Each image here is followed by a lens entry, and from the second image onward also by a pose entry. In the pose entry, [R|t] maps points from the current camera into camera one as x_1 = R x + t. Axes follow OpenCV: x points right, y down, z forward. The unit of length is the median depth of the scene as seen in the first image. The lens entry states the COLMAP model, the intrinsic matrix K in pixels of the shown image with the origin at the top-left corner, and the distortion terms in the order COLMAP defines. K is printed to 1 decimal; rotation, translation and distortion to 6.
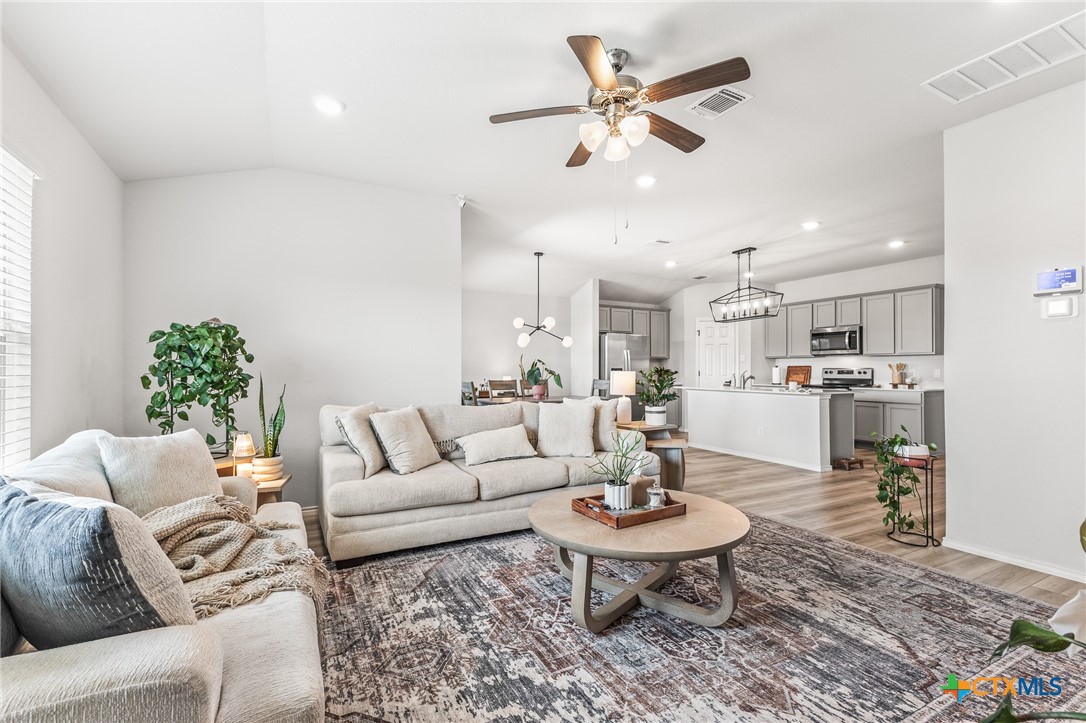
lens RADIAL K [[480.7, 0, 547.5], [0, 480.7, 364.4], [0, 0, 1]] dist [0.011076, -0.006219]
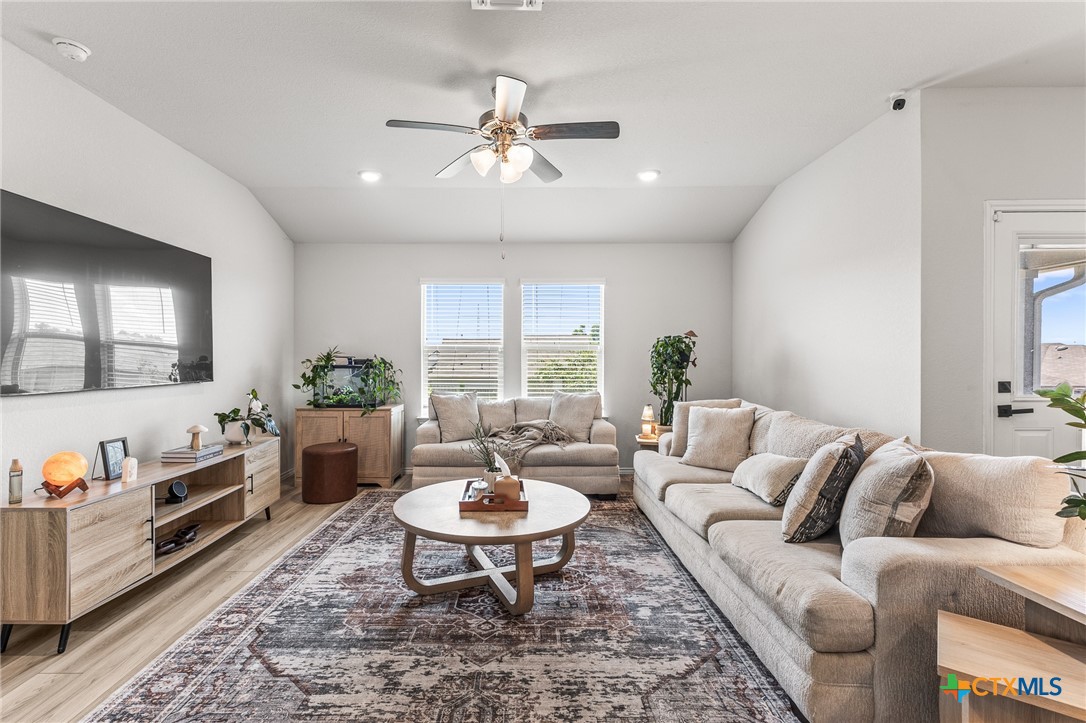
lens RADIAL K [[480.7, 0, 517.6], [0, 480.7, 364.4], [0, 0, 1]] dist [0.011076, -0.006219]
pose [[-0.482518, 0.018017, -0.875701, 1.054623], [0.014535, 0.999815, 0.012562, -0.023348], [0.875766, -0.006667, -0.482690, 1.499708]]
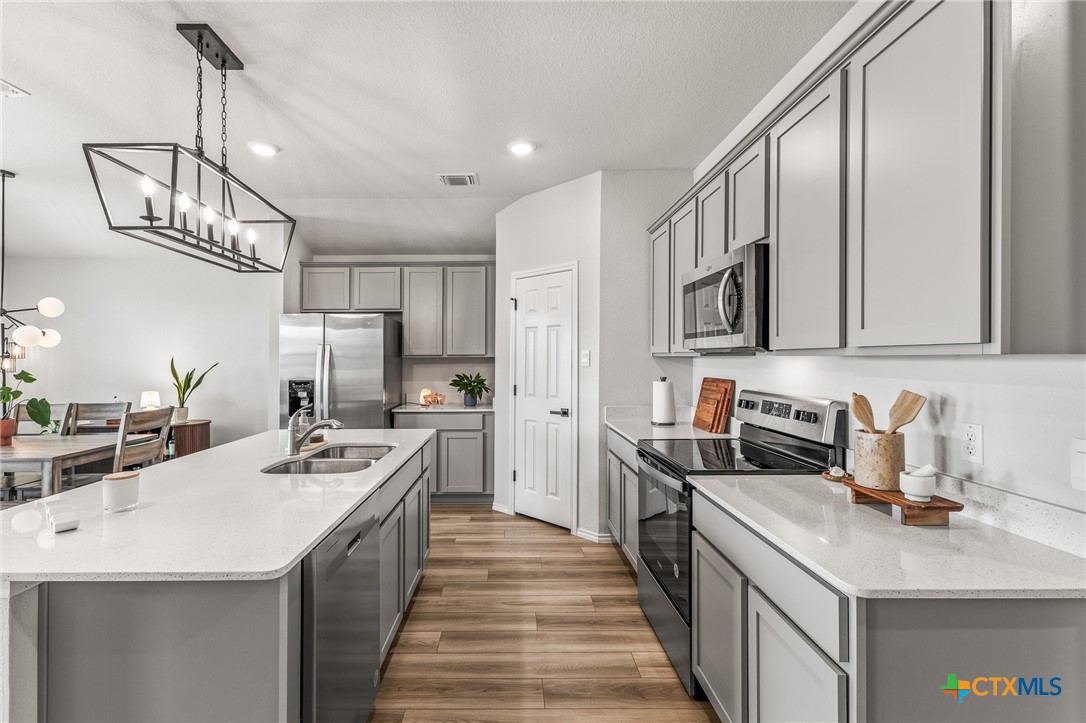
lens RADIAL K [[491.8, 0, 513.2], [0, 491.8, 354.7], [0, 0, 1]] dist [0.008269, 0.000206]
pose [[0.879320, -0.006301, -0.476190, 1.915742], [0.011322, 0.999906, 0.007675, -0.066834], [0.476097, -0.012140, 0.879309, 2.020648]]
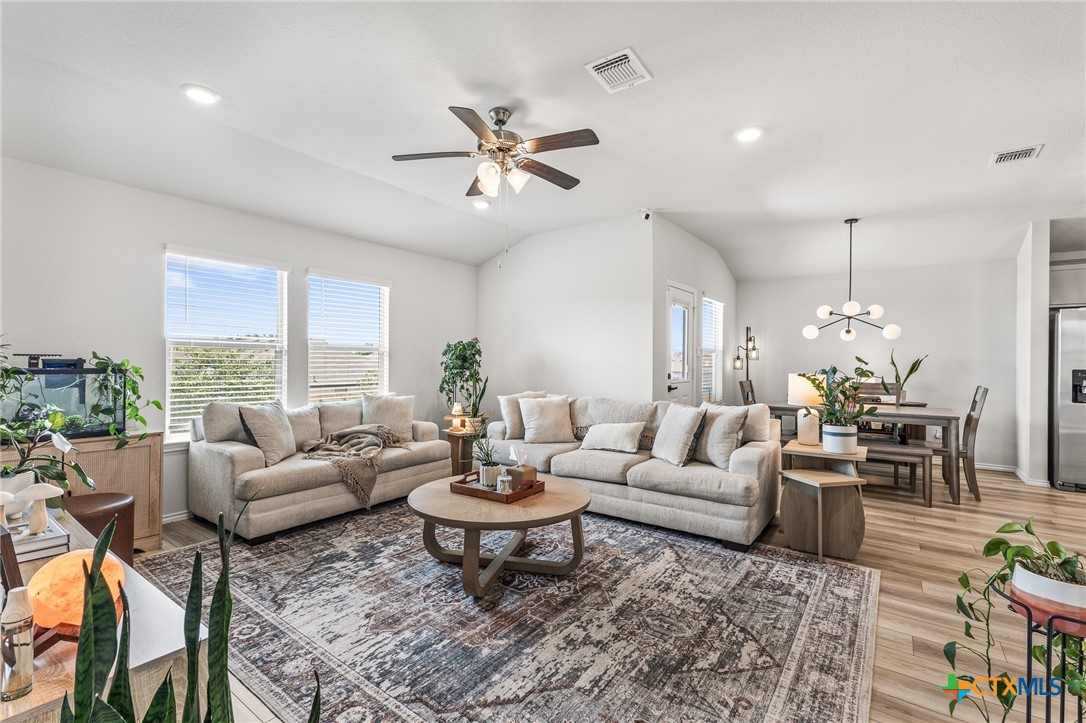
lens RADIAL K [[480.7, 0, 538.0], [0, 480.7, 359.7], [0, 0, 1]] dist [0.011076, -0.006219]
pose [[0.424222, 0.002283, -0.905555, 1.219011], [0.003519, 0.999985, 0.004169, -0.024897], [0.905551, -0.004955, 0.424207, 0.548163]]
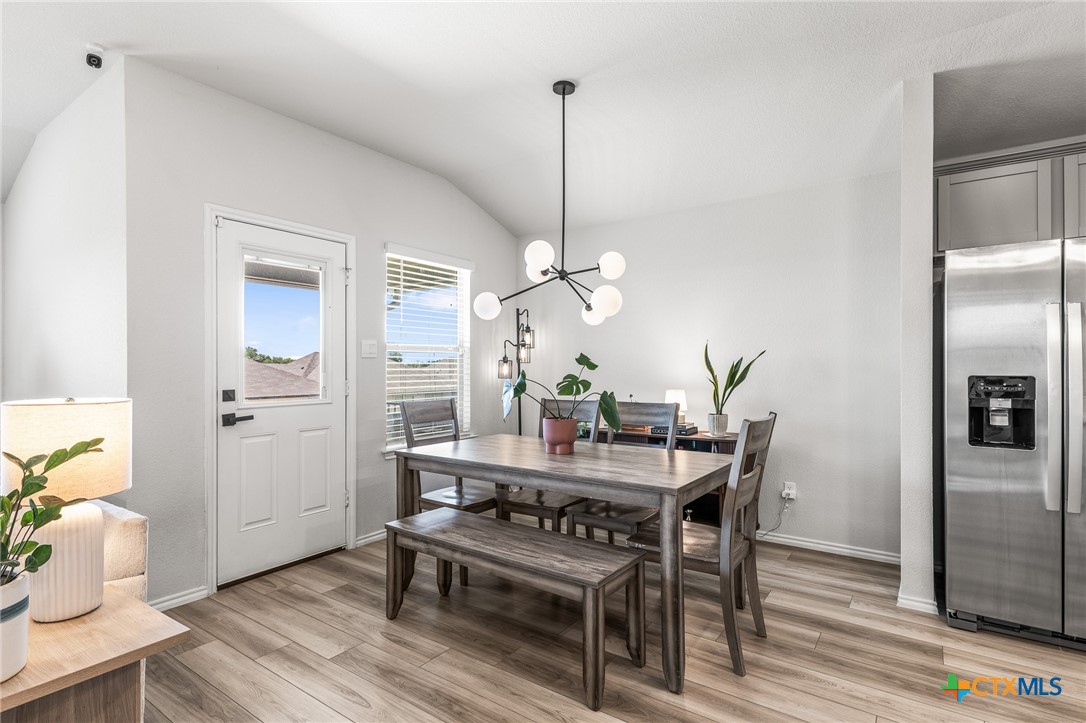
lens RADIAL K [[536.8, 0, 540.8], [0, 536.8, 366.2], [0, 0, 1]] dist [0.007088, -0.001428]
pose [[0.440557, 0.000195, -0.897725, 0.956405], [0.012607, 0.999900, 0.006404, -0.006797], [0.897636, -0.014139, 0.440510, 2.022697]]
